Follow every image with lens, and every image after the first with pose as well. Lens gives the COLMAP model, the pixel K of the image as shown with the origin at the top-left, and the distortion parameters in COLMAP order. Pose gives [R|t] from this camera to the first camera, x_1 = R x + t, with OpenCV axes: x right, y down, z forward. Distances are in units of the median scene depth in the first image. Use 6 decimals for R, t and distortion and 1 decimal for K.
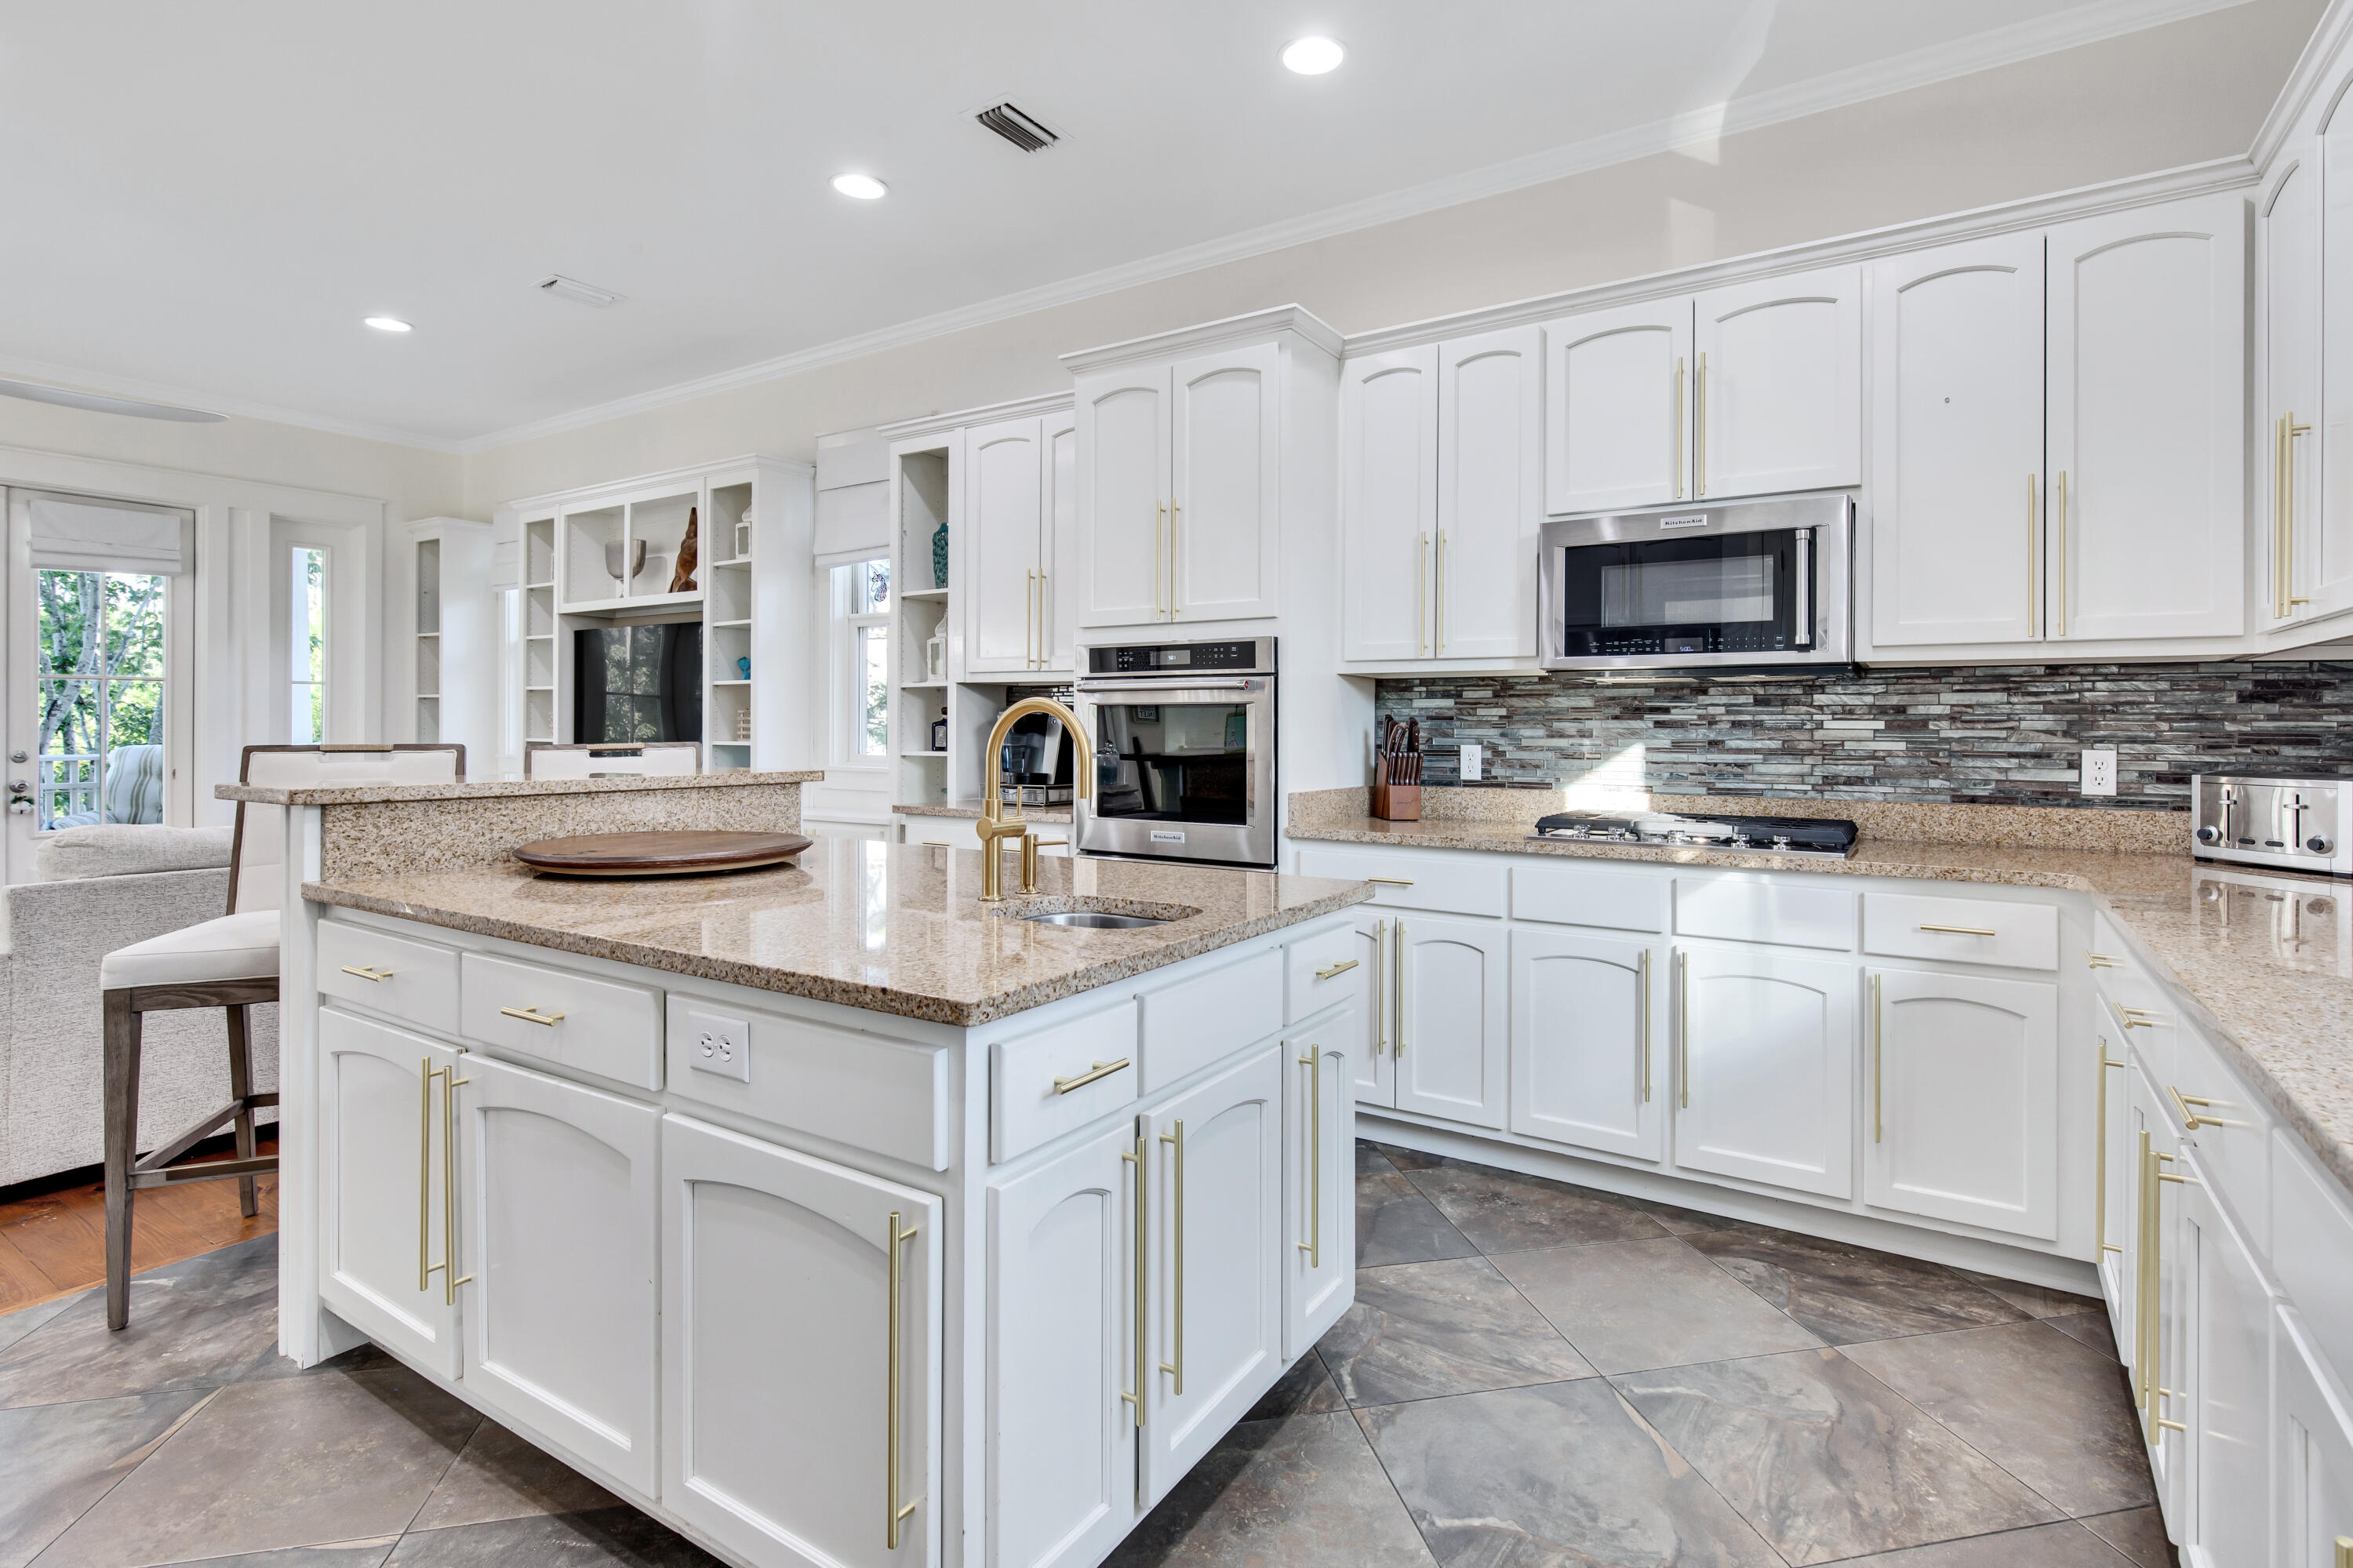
lens RADIAL K [[1137.5, 0, 1197.9], [0, 1137.5, 713.3], [0, 0, 1]] dist [0.006618, 0.000869]
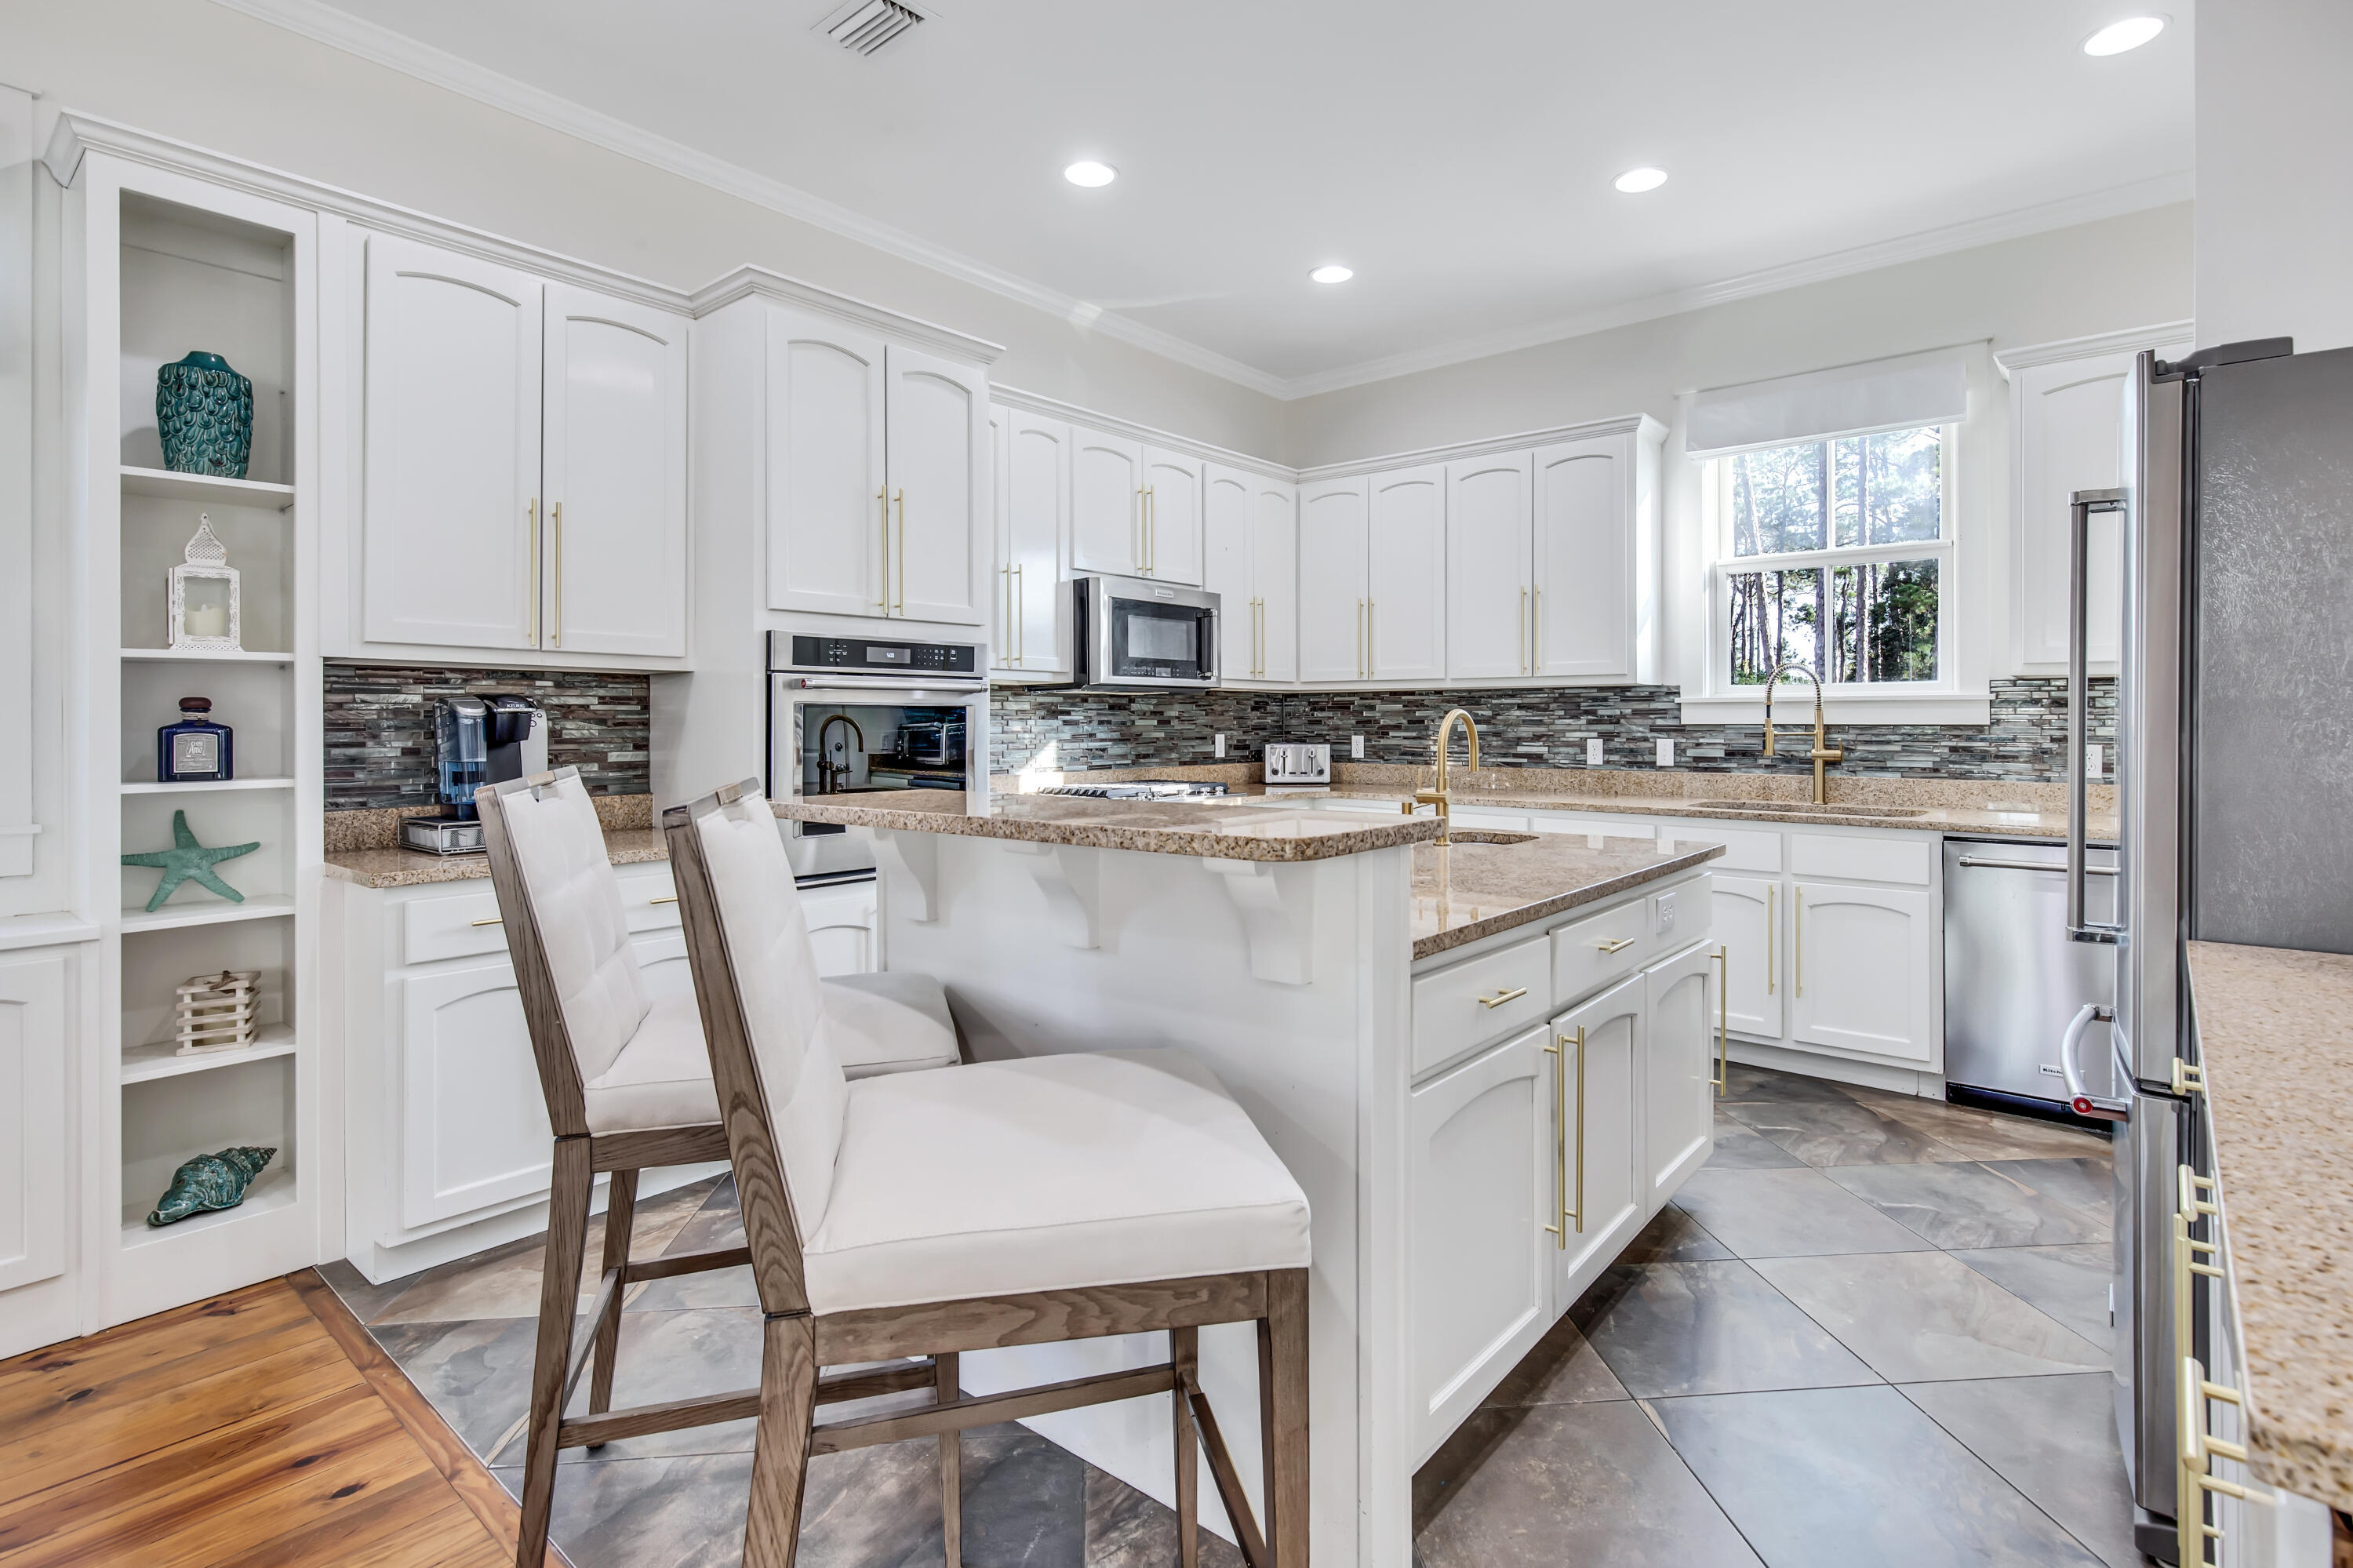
lens RADIAL K [[1137.5, 0, 1208.8], [0, 1137.5, 722.1], [0, 0, 1]] dist [0.006618, 0.000869]
pose [[0.118465, -0.007070, 0.992933, -1.074660], [-0.009686, 0.999919, 0.008275, -0.004737], [-0.992911, -0.010598, 0.118387, 0.726164]]
